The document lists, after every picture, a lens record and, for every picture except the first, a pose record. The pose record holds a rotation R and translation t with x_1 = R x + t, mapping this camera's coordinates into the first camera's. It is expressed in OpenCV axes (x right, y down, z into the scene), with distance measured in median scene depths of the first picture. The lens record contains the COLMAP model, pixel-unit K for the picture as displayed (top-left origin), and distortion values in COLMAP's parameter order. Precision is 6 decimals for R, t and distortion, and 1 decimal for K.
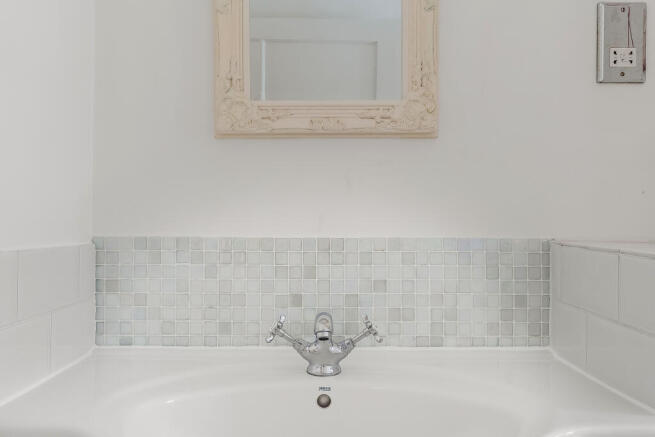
lens RADIAL K [[568.4, 0, 327.8], [0, 568.4, 217.4], [0, 0, 1]] dist [0.014925, -0.004801]
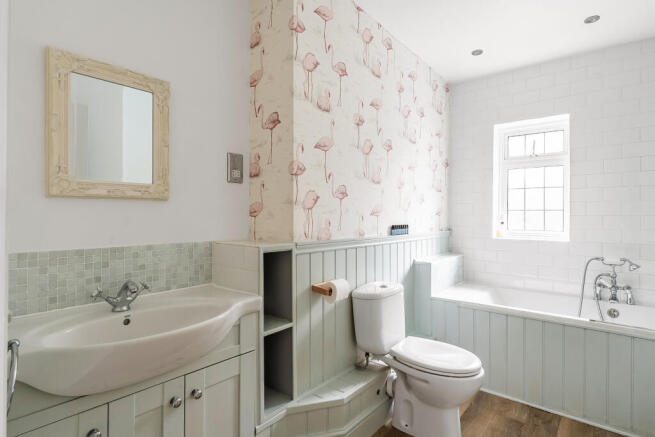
lens RADIAL K [[352.0, 0, 328.1], [0, 352.0, 215.9], [0, 0, 1]] dist [-0.000753, -0.000123]
pose [[0.644786, -0.007097, 0.764330, -0.489158], [0.003837, 0.999974, 0.006048, -0.084371], [-0.764353, -0.000967, 0.644797, -0.430497]]
